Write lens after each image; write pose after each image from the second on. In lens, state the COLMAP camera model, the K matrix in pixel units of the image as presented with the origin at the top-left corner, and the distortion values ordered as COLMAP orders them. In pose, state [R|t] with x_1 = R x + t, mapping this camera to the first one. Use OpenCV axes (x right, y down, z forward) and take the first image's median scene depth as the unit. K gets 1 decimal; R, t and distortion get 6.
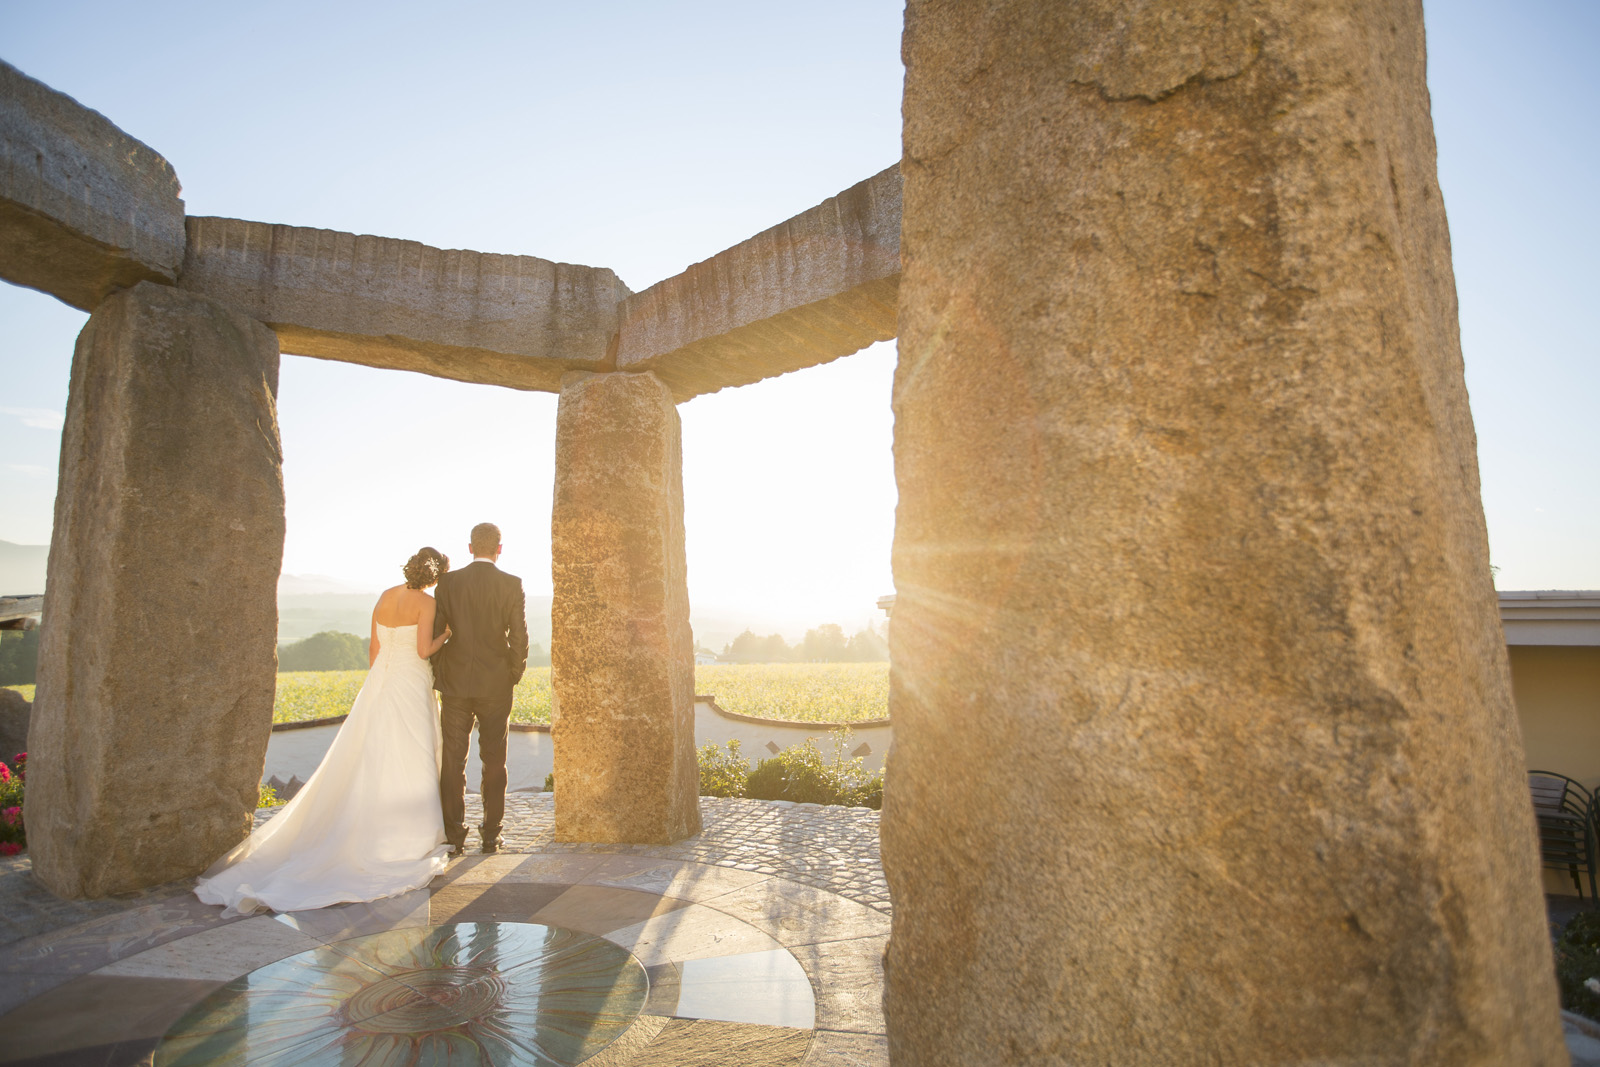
lens RADIAL K [[835.5, 0, 795.2], [0, 835.5, 527.3], [0, 0, 1]] dist [-0.063669, 0.049820]
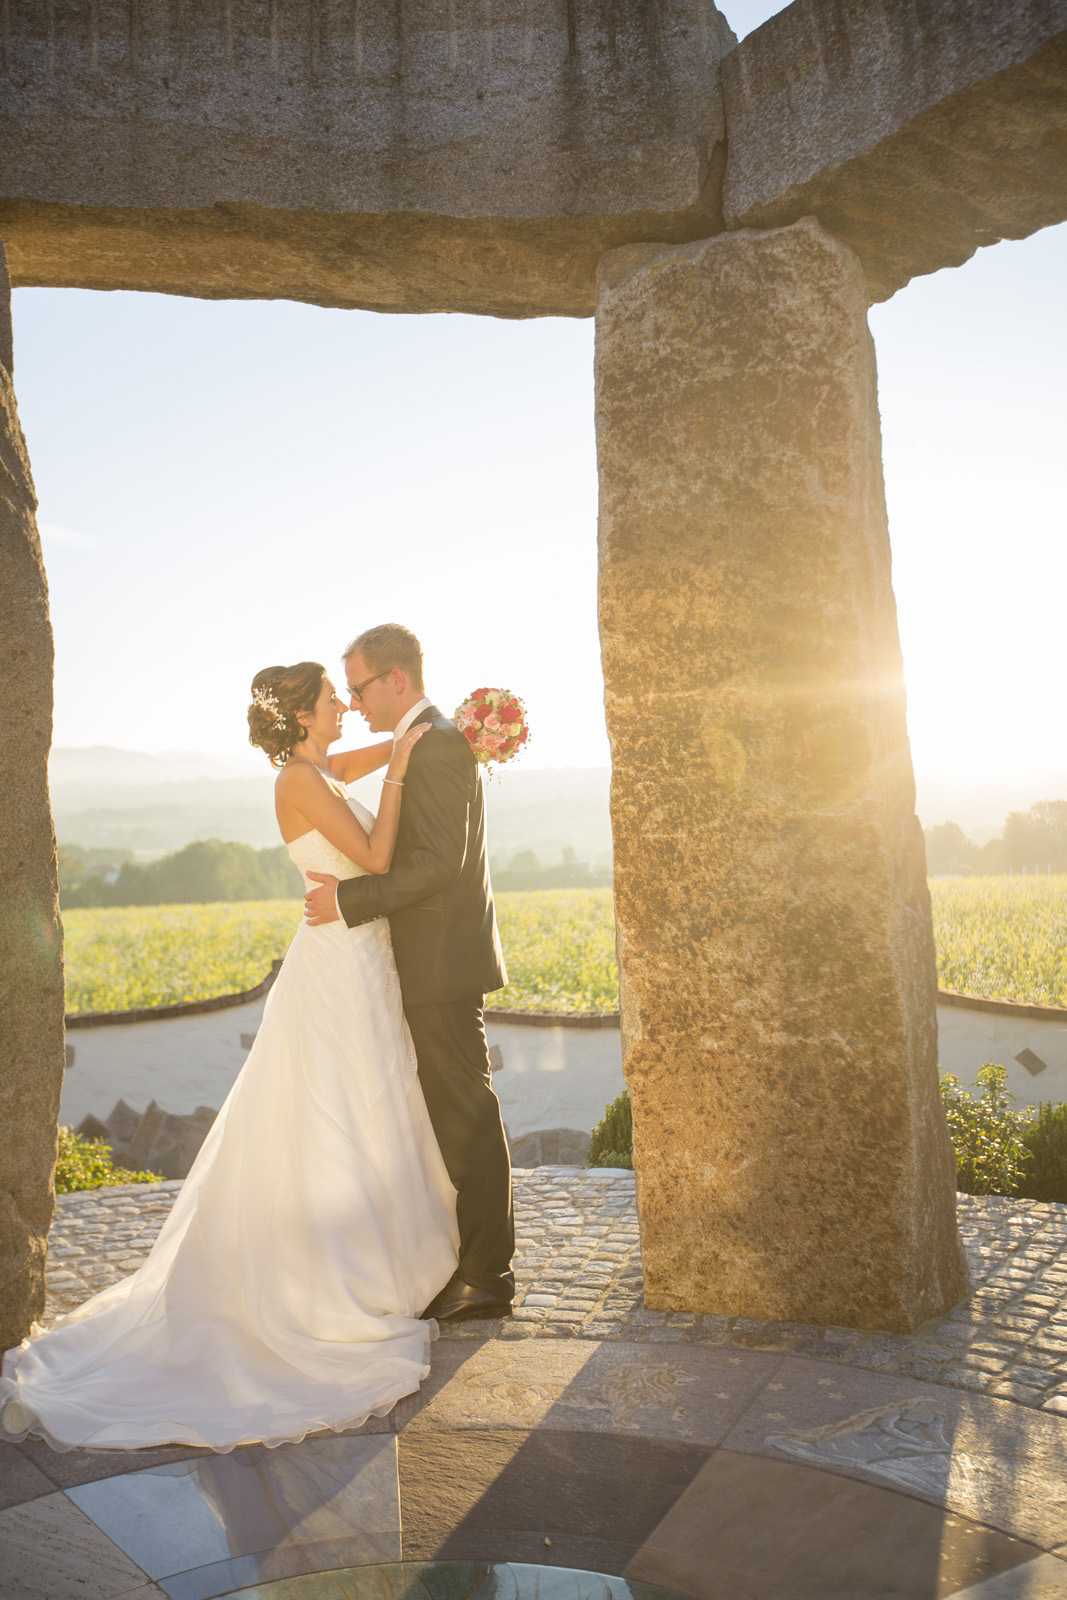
lens RADIAL K [[1484.8, 0, 533.5], [0, 1484.8, 800.0], [0, 0, 1]] dist [0.002372, 0.115254]
pose [[0.956159, -0.030713, -0.291232, -0.101999], [0.062135, 0.993119, 0.099265, 0.018215], [0.286179, -0.113009, 0.951489, 0.232929]]
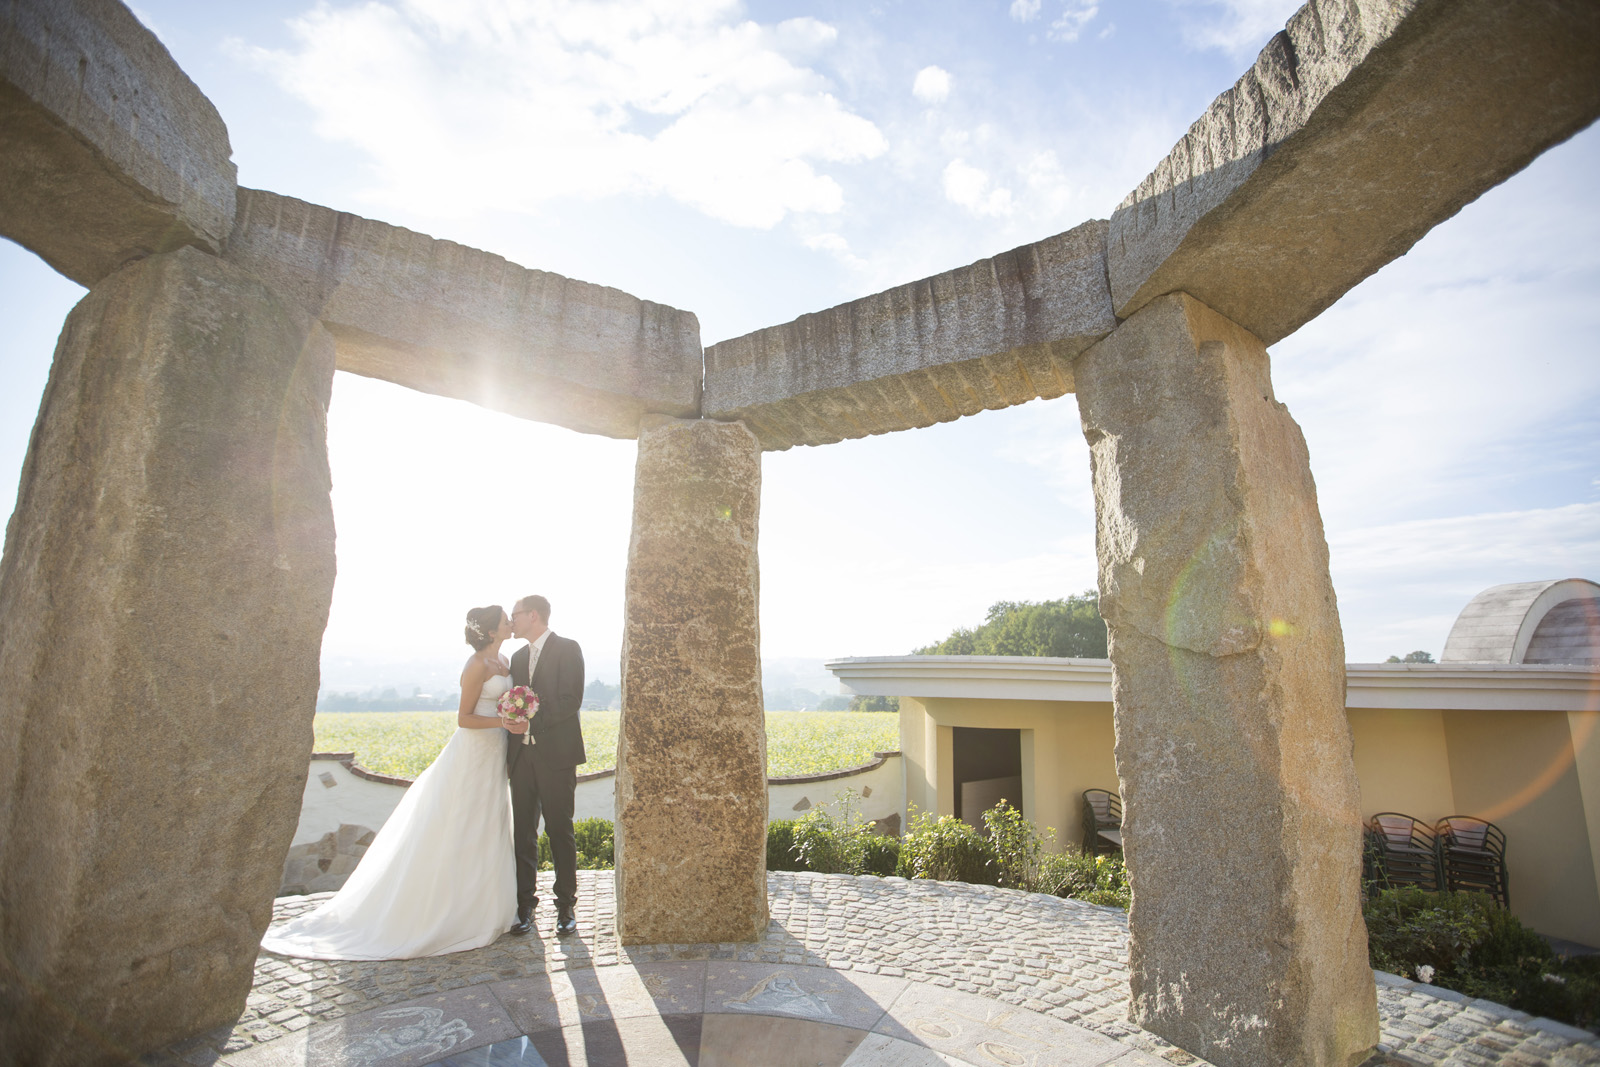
lens RADIAL K [[718.3, 0, 789.9], [0, 718.3, 532.0], [0, 0, 1]] dist [-0.063468, 0.030212]
pose [[0.979362, 0.053020, 0.195037, -0.283884], [-0.036719, 0.995595, -0.086268, 0.006914], [-0.198752, 0.077326, 0.976995, 0.209072]]
